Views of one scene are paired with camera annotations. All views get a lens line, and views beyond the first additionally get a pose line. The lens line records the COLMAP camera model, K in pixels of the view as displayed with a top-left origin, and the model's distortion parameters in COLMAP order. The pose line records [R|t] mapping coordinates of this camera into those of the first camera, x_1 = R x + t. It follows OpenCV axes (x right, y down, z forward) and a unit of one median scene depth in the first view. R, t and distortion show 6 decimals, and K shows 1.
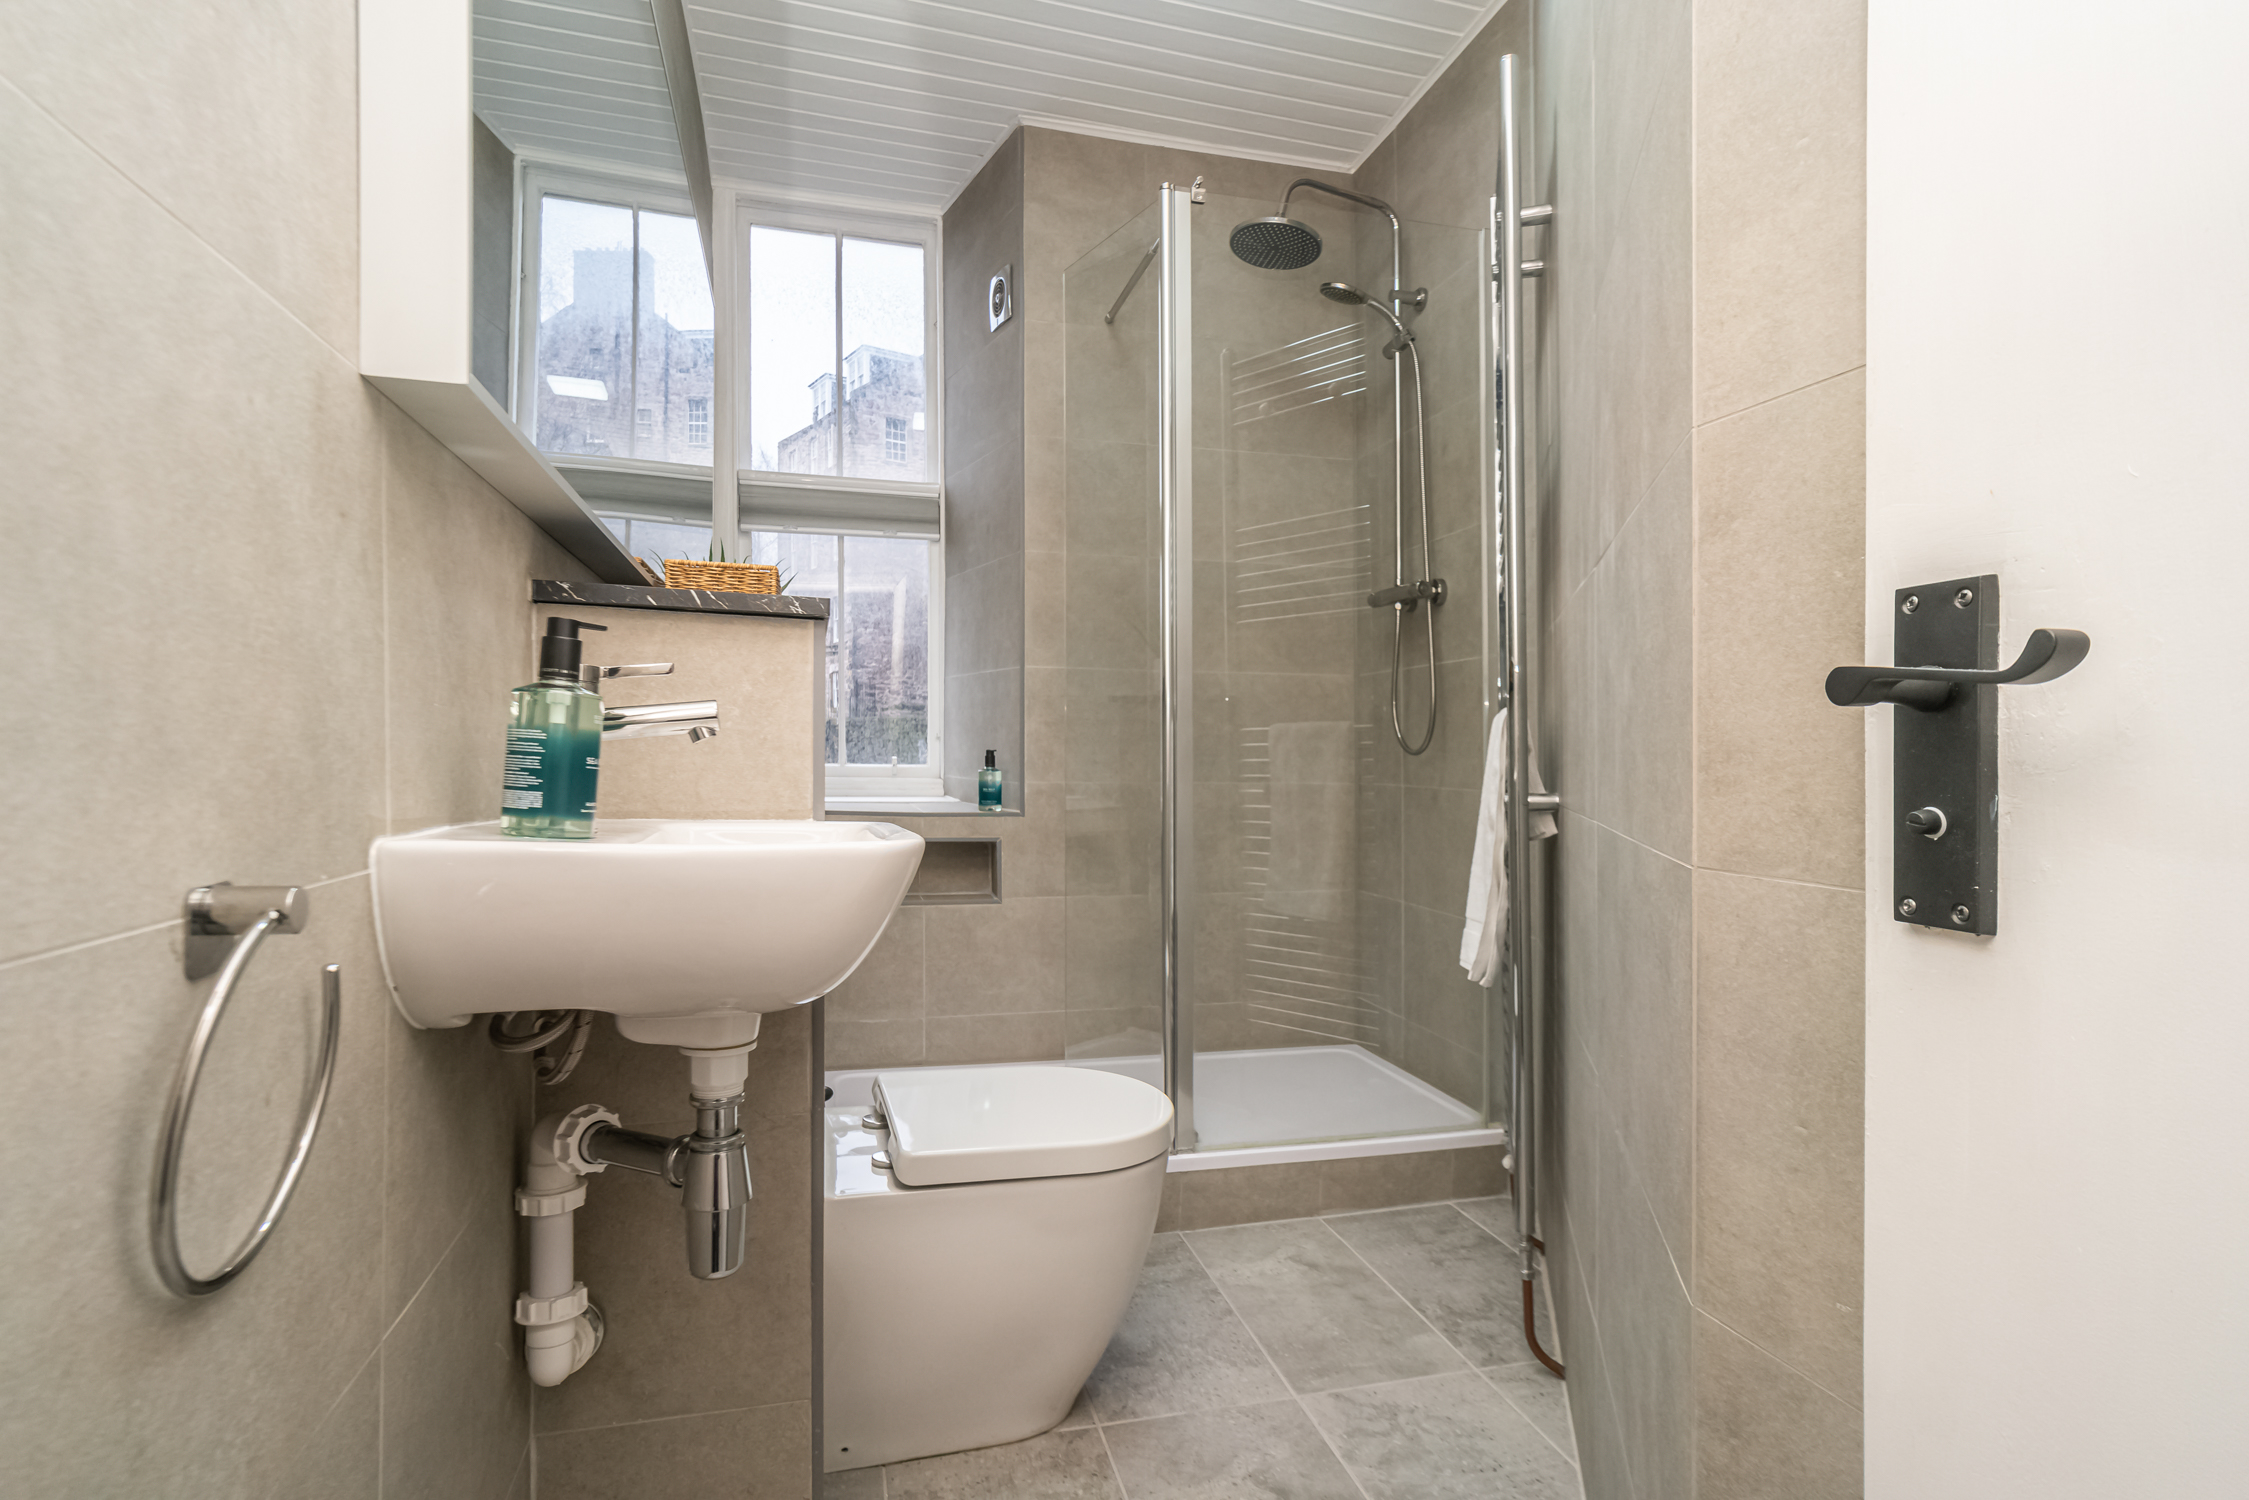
lens RADIAL K [[1150.2, 0, 1157.1], [0, 1150.2, 741.6], [0, 0, 1]] dist [-0.012586, 0.014495]
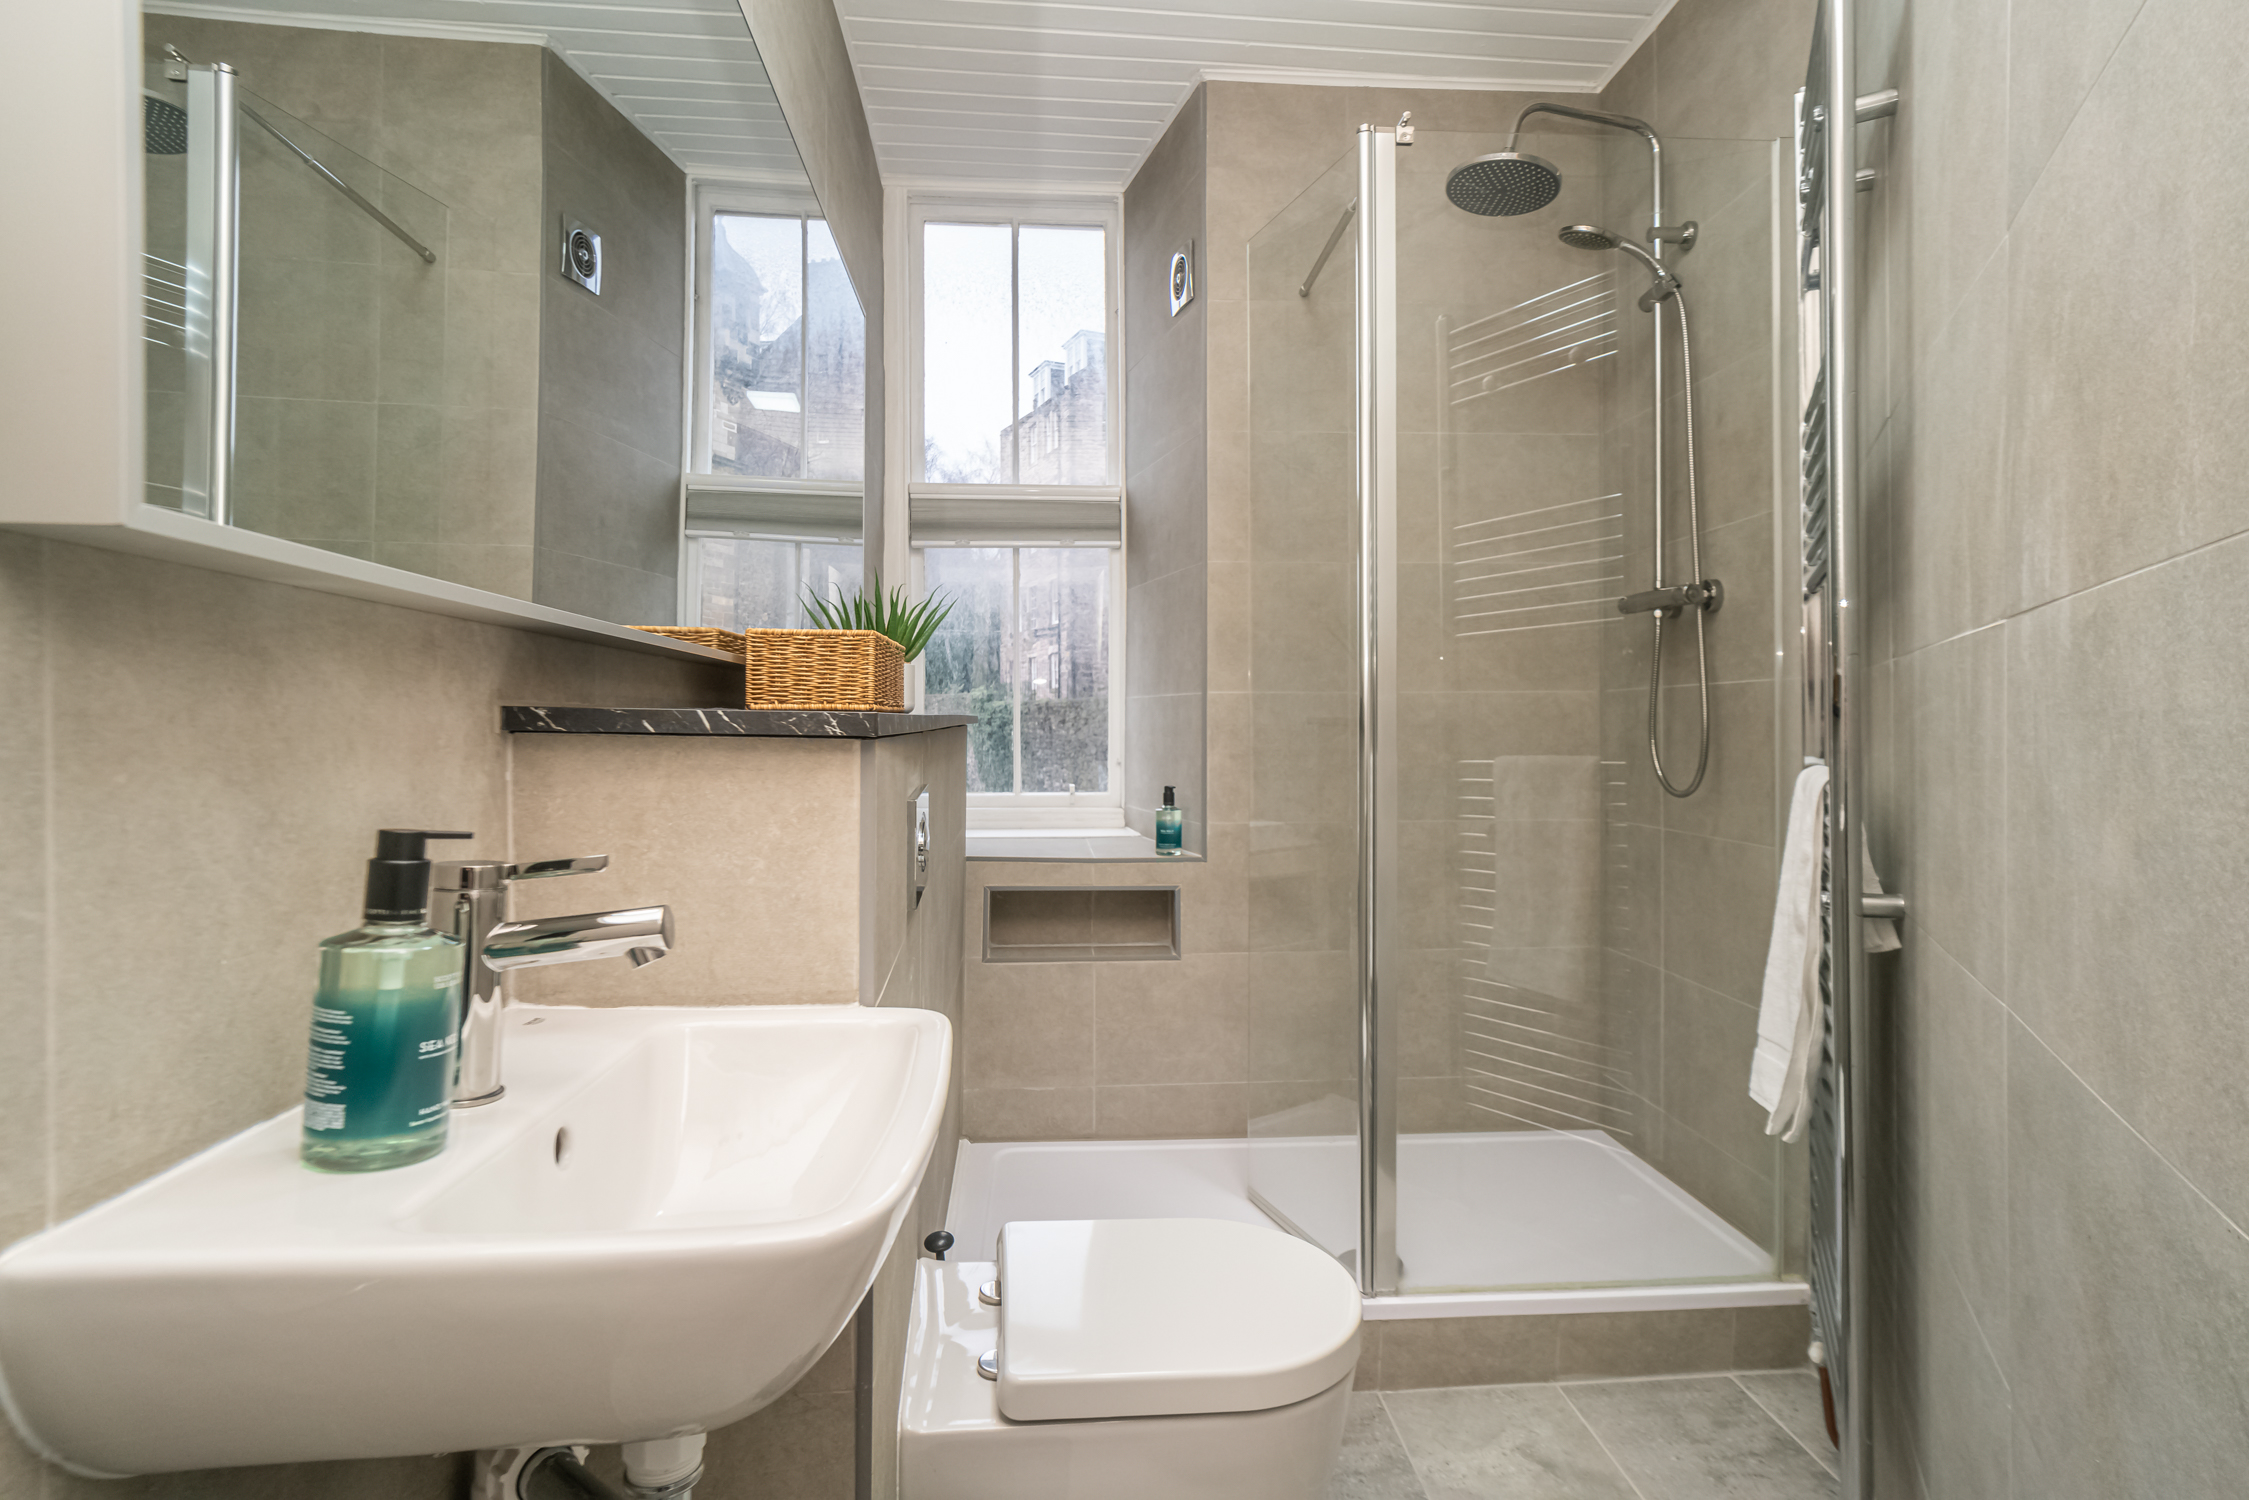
lens RADIAL K [[1150.2, 0, 1118.5], [0, 1150.2, 733.1], [0, 0, 1]] dist [-0.012586, 0.014495]
pose [[0.975658, 0.000430, -0.219297, 0.013613], [0.002850, 0.999889, 0.014639, -0.048173], [0.219279, -0.014908, 0.975548, 0.118814]]
